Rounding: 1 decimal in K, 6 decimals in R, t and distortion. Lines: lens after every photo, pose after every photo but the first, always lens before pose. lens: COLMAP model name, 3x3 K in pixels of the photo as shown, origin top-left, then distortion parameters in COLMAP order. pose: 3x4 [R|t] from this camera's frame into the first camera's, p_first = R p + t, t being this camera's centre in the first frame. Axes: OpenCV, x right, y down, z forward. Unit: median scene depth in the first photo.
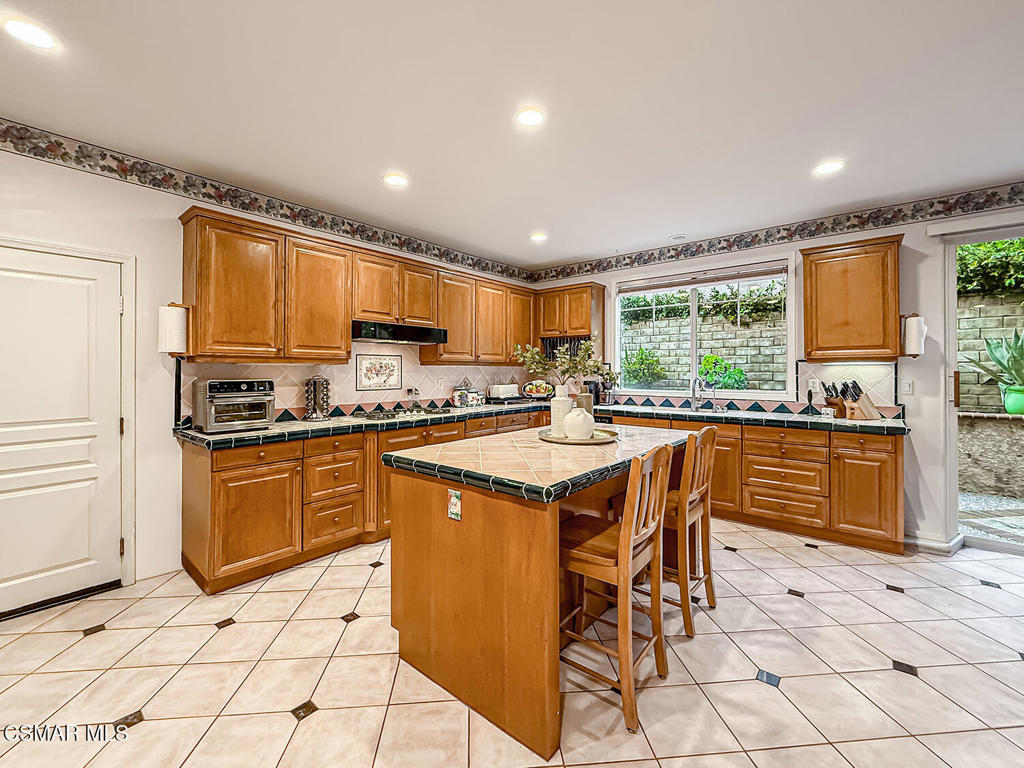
lens RADIAL K [[425.8, 0, 496.5], [0, 425.8, 369.9], [0, 0, 1]] dist [-0.000425, -0.000280]
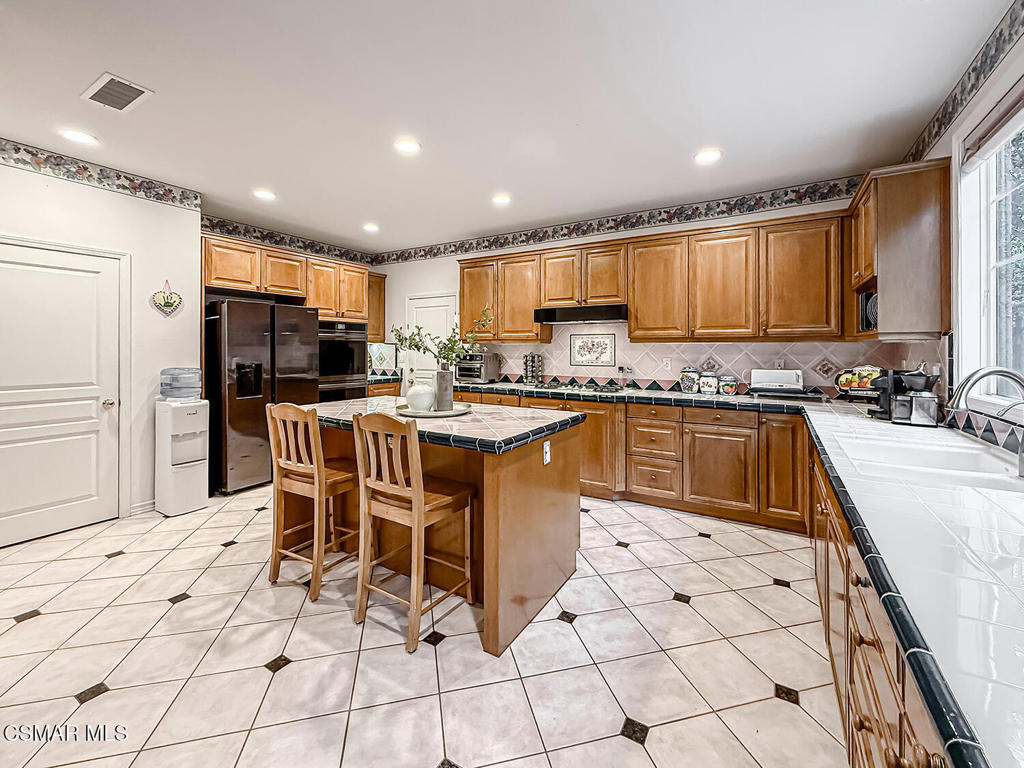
lens RADIAL K [[425.8, 0, 534.8], [0, 425.8, 350.5], [0, 0, 1]] dist [-0.000425, -0.000280]
pose [[0.188147, 0.003838, -0.982133, 0.749872], [-0.000468, 0.999993, 0.003818, 0.002804], [0.982141, -0.000258, 0.188147, 0.614857]]
